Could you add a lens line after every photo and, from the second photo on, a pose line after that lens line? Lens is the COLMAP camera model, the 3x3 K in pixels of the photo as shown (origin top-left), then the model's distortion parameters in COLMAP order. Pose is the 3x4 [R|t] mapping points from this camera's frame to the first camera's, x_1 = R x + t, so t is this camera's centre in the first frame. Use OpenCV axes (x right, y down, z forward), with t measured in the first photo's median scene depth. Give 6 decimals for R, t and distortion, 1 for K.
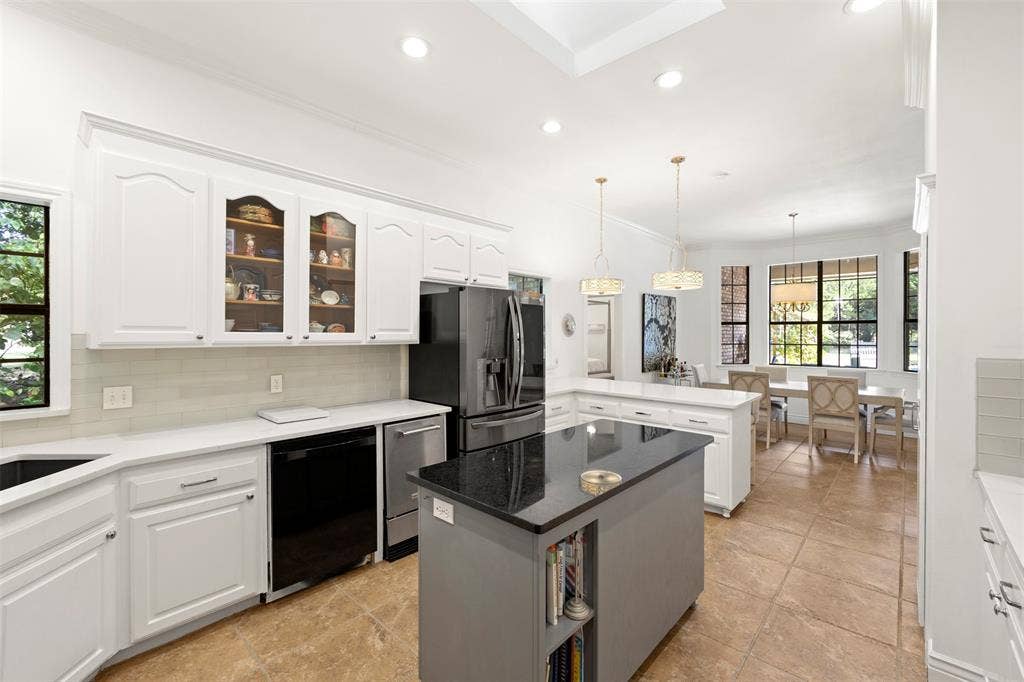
lens RADIAL K [[433.7, 0, 507.5], [0, 433.7, 333.9], [0, 0, 1]] dist [-0.005970, 0.000841]
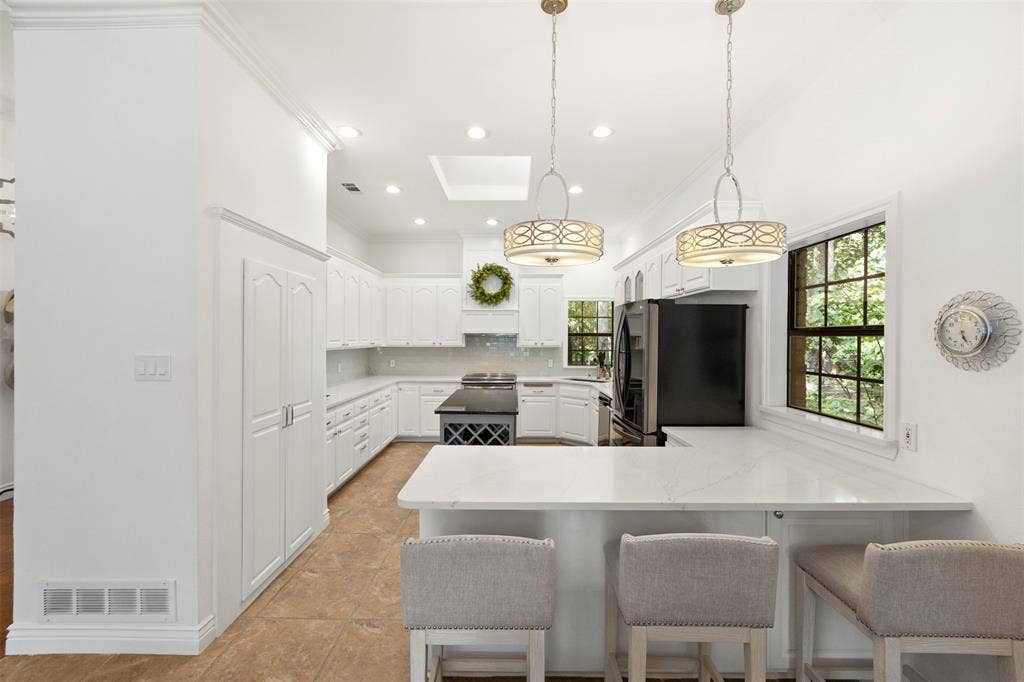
lens RADIAL K [[433.7, 0, 508.3], [0, 433.7, 338.7], [0, 0, 1]] dist [-0.005970, 0.000841]
pose [[-0.736218, -0.005566, -0.676721, 0.539397], [-0.011193, 0.999930, 0.003953, -0.010168], [0.676652, 0.010485, -0.736228, 0.935988]]
